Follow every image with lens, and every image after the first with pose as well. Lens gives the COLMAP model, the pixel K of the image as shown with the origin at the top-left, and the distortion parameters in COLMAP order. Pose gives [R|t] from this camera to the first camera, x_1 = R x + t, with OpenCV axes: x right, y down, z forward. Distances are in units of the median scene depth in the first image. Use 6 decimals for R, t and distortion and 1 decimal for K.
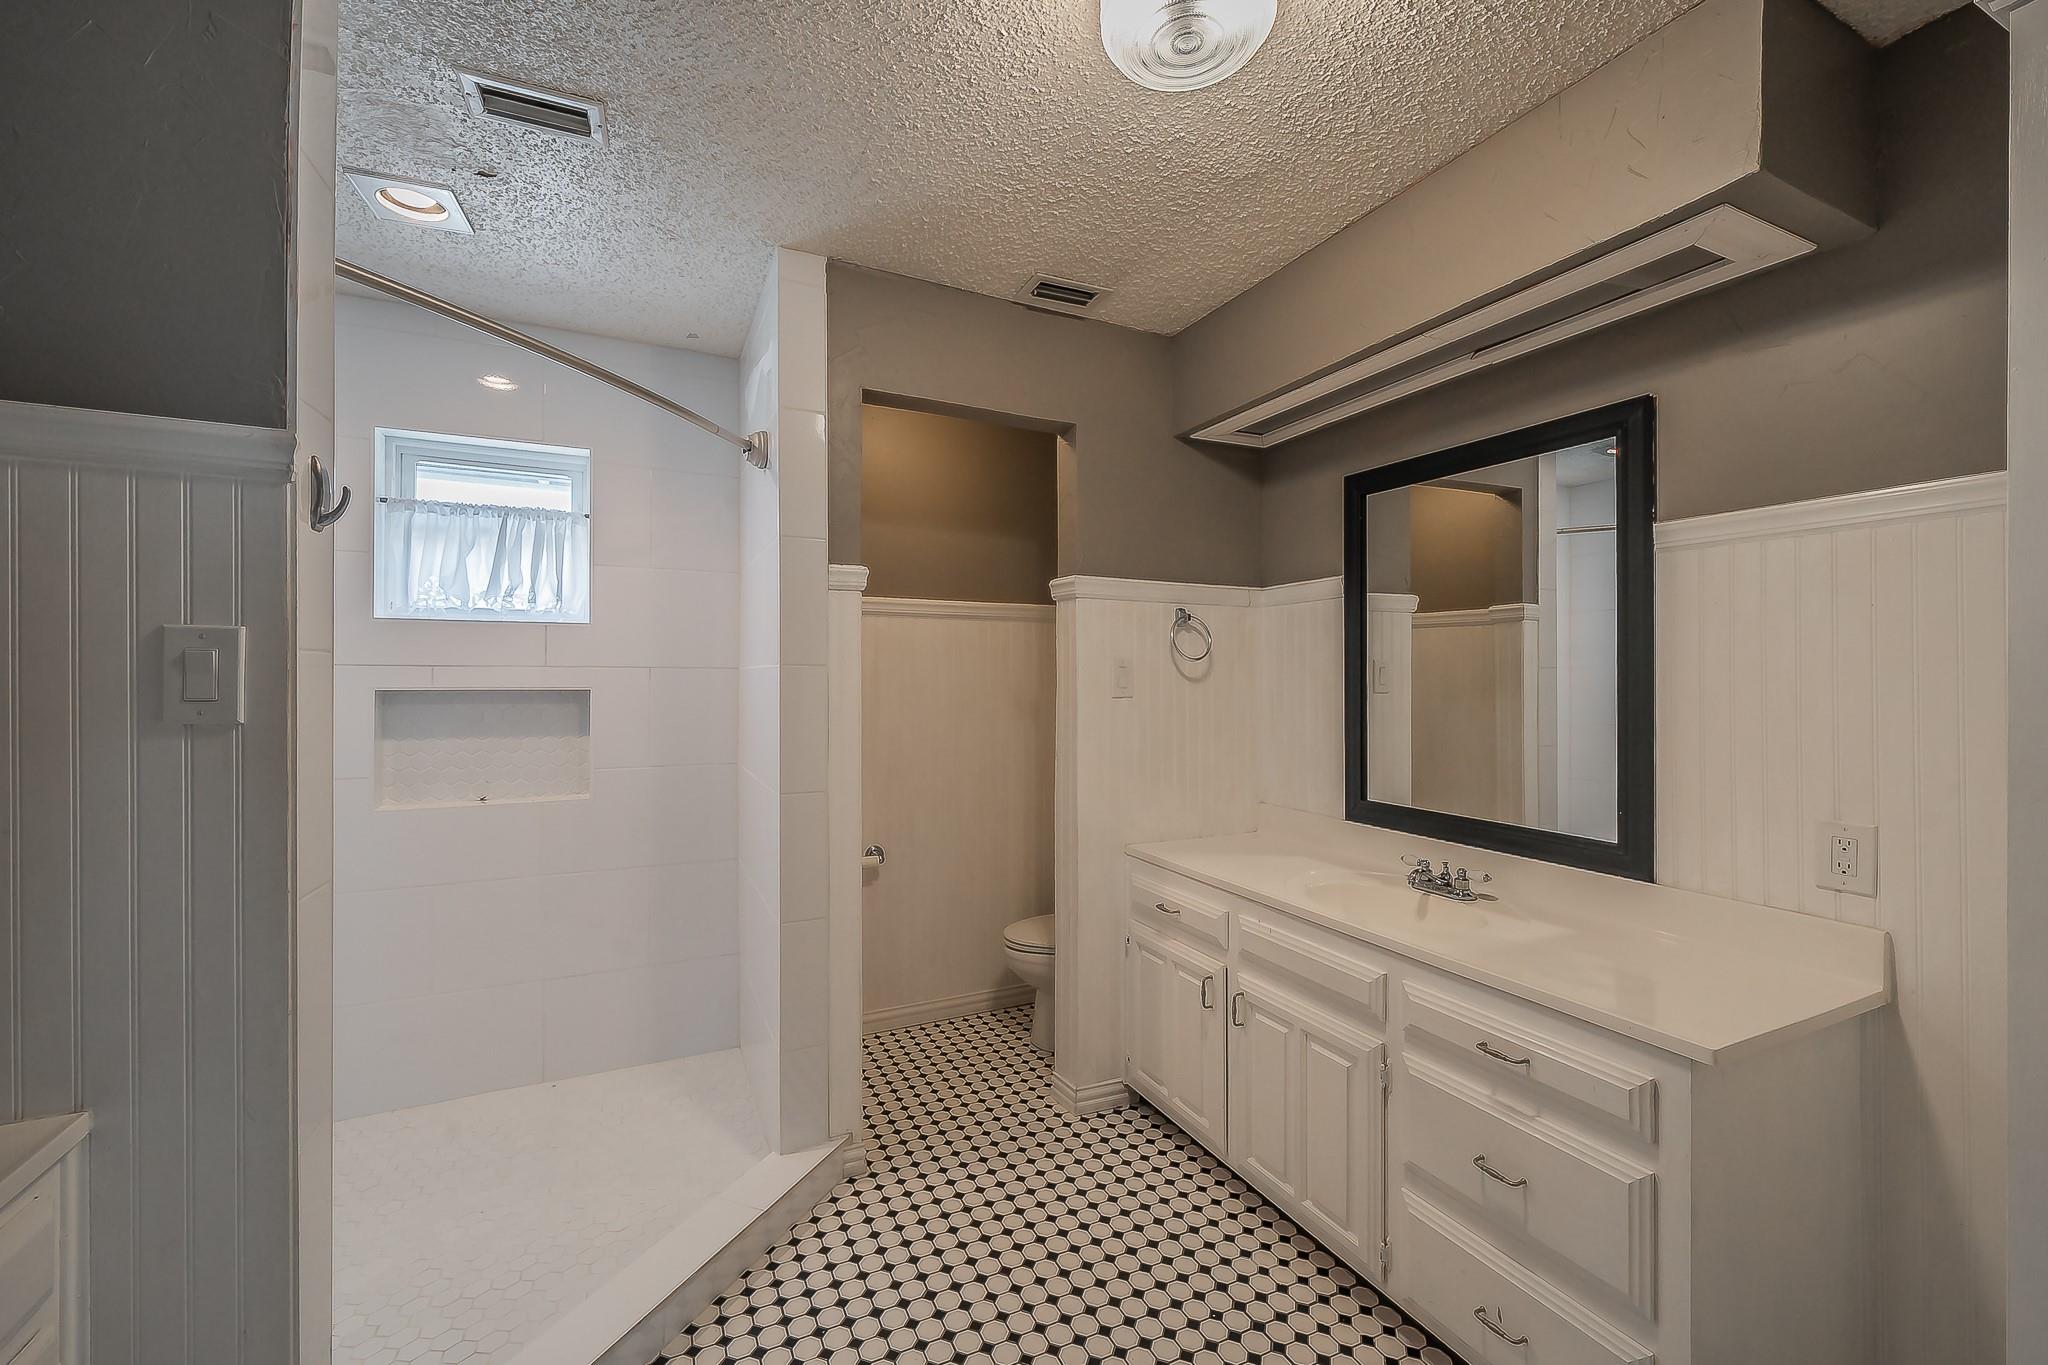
lens RADIAL K [[826.4, 0, 1024.0], [0, 826.4, 682.5], [0, 0, 1]] dist [-0.000701, -0.000105]
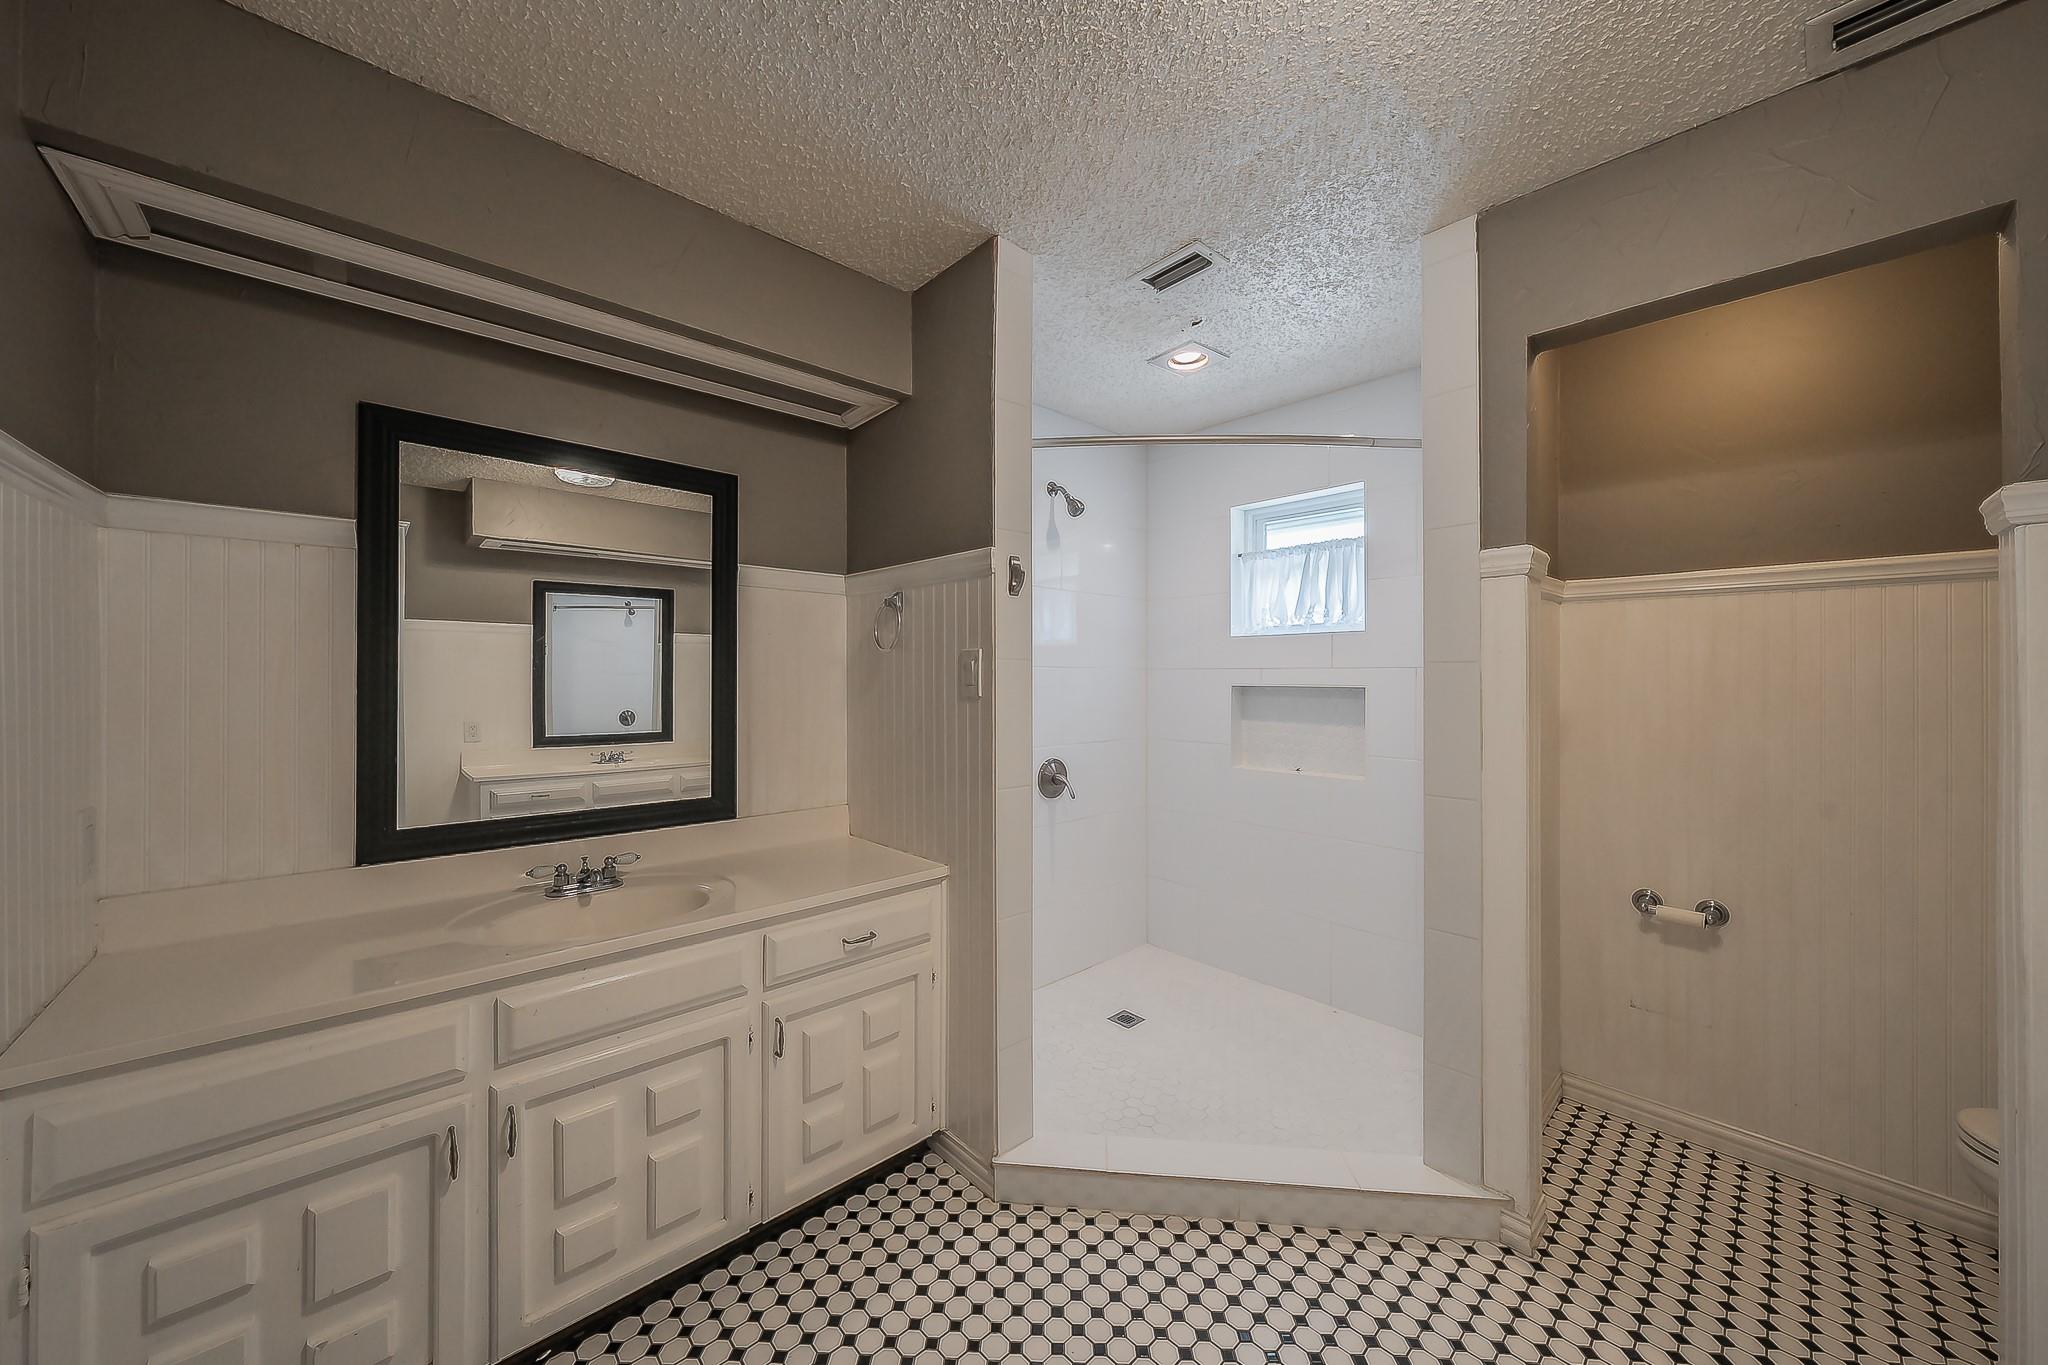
lens RADIAL K [[735.4, 0, 1025.3], [0, 735.4, 686.0], [0, 0, 1]] dist [0.000208, 0.000029]
pose [[0.285456, 0.009353, -0.958346, 0.360371], [-0.009892, 0.999928, 0.006812, 0.004718], [0.958341, 0.007535, 0.285528, 0.265773]]
